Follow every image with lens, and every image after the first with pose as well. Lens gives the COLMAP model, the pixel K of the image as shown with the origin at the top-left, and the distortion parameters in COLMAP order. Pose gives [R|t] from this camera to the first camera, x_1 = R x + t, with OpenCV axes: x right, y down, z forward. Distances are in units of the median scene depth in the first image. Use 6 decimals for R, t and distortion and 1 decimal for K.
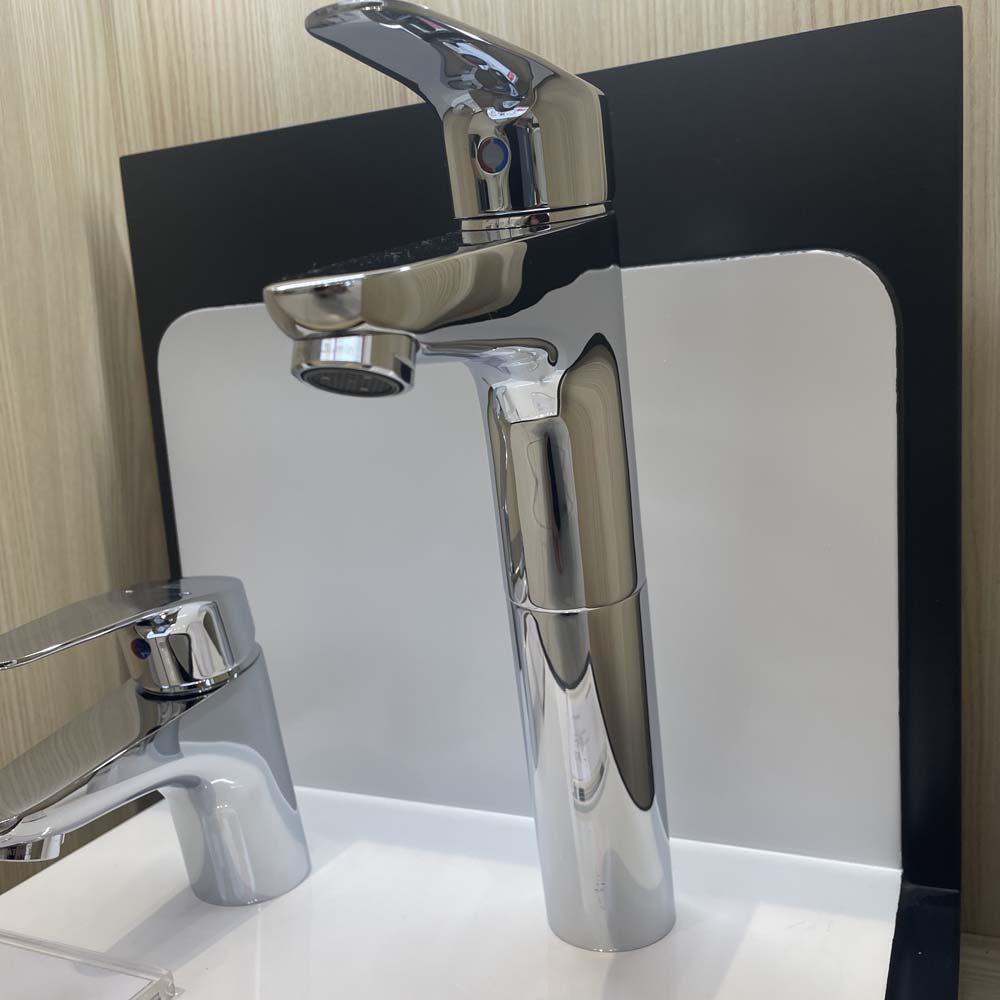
lens RADIAL K [[1071.0, 0, 501.4], [0, 1071.0, 502.8], [0, 0, 1]] dist [0.021800, 0.000000]
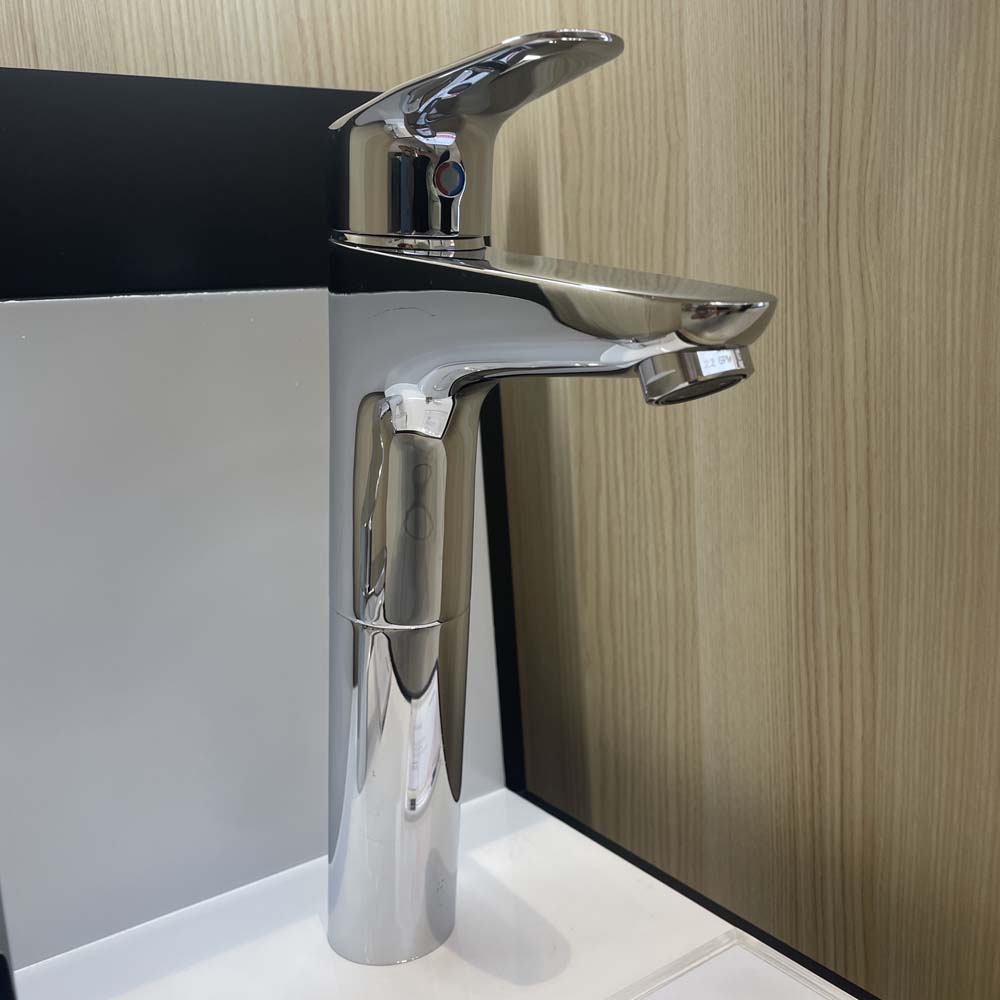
lens RADIAL K [[1071.0, 0, 495.8], [0, 1071.0, 499.9], [0, 0, 1]] dist [0.021800, 0.000000]
pose [[0.629247, -0.067332, 0.774283, -0.671673], [0.097333, 0.995224, 0.007445, -0.015390], [-0.771087, 0.070679, 0.632795, 0.277538]]
